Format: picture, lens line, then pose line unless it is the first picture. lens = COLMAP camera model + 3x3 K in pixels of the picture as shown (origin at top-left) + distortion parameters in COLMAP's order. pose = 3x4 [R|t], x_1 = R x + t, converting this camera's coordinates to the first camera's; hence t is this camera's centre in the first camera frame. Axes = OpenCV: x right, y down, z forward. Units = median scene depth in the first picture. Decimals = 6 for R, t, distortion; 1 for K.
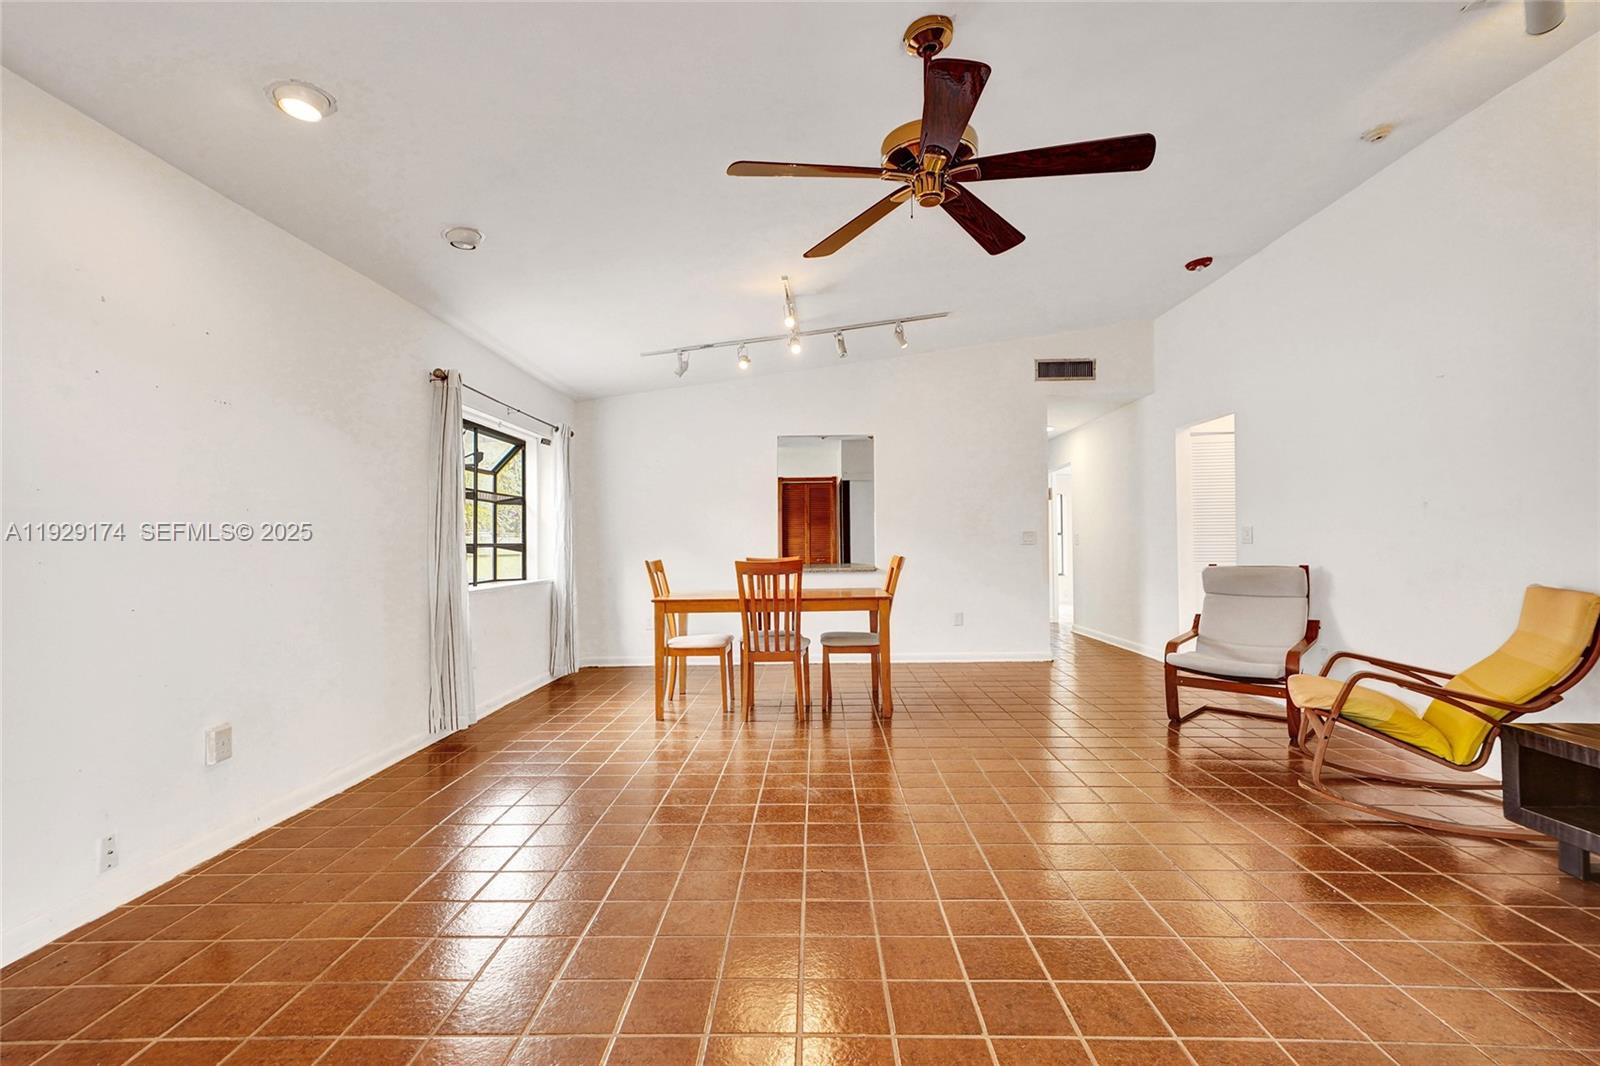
lens RADIAL K [[735.8, 0, 798.0], [0, 735.8, 529.4], [0, 0, 1]] dist [-0.002097, 0.000394]
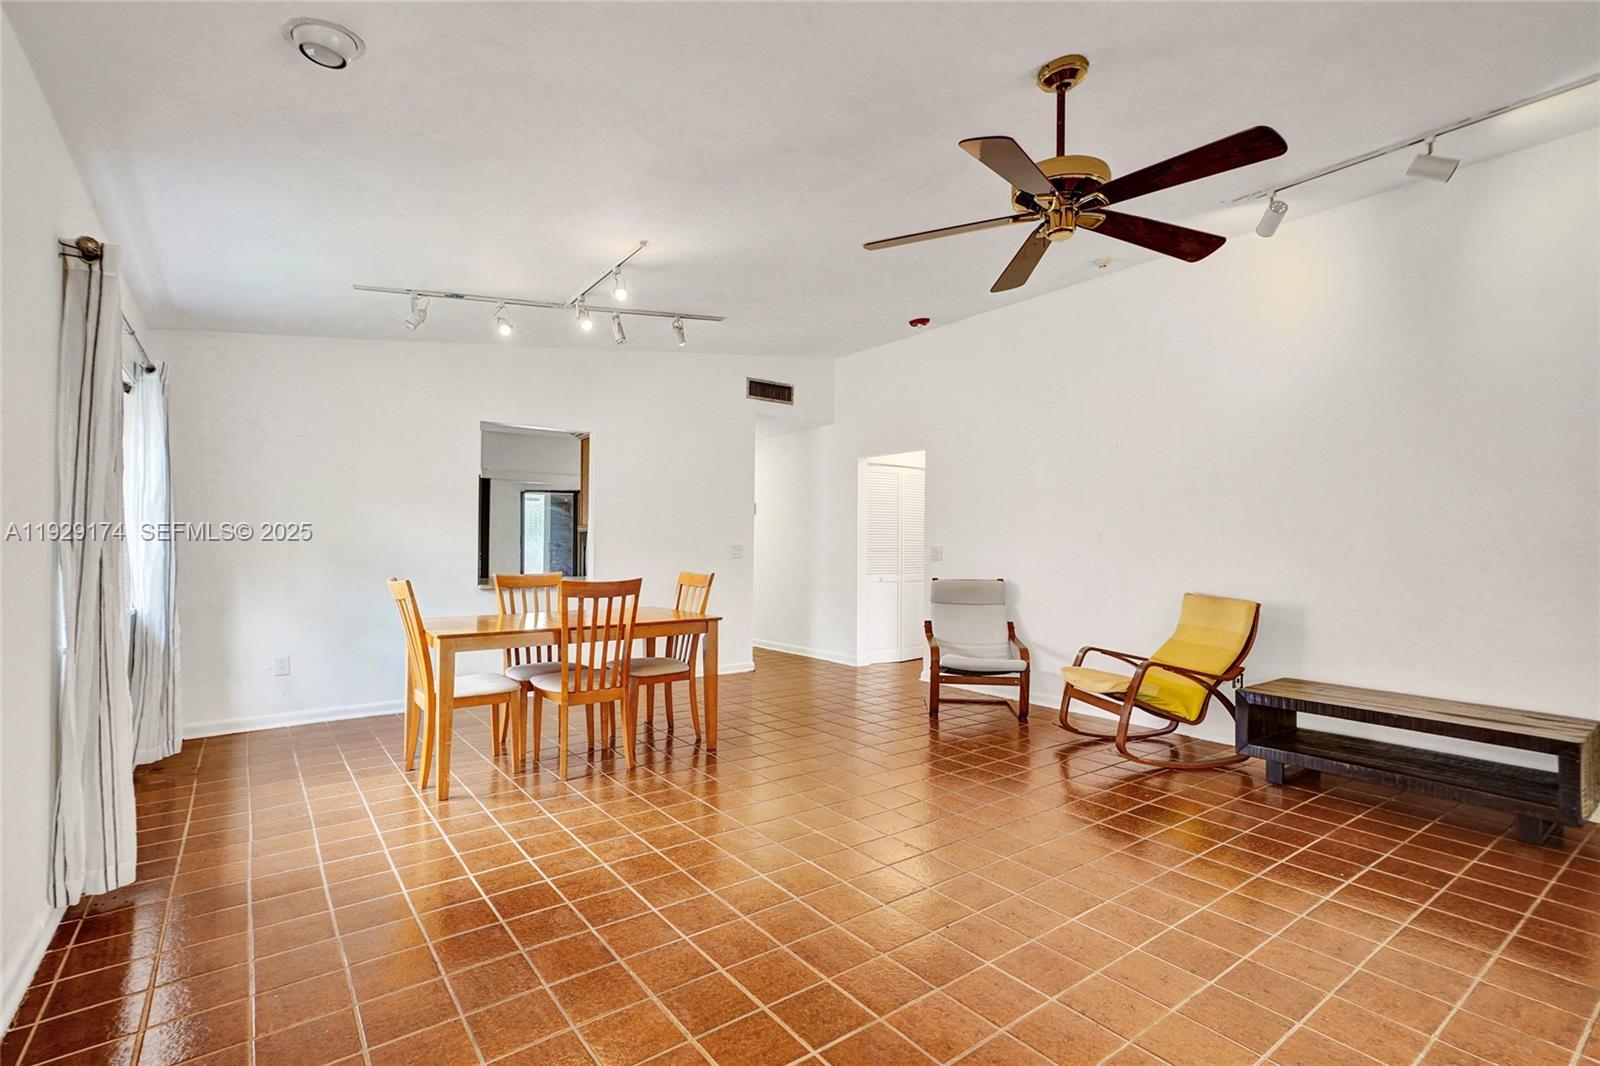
lens RADIAL K [[740.3, 0, 801.7], [0, 740.3, 538.2], [0, 0, 1]] dist [0.000924, 0.000675]
pose [[0.785159, 0.024533, 0.618808, -0.328579], [-0.026784, 0.999625, -0.005646, -0.004063], [-0.618714, -0.012142, 0.785522, 0.184537]]
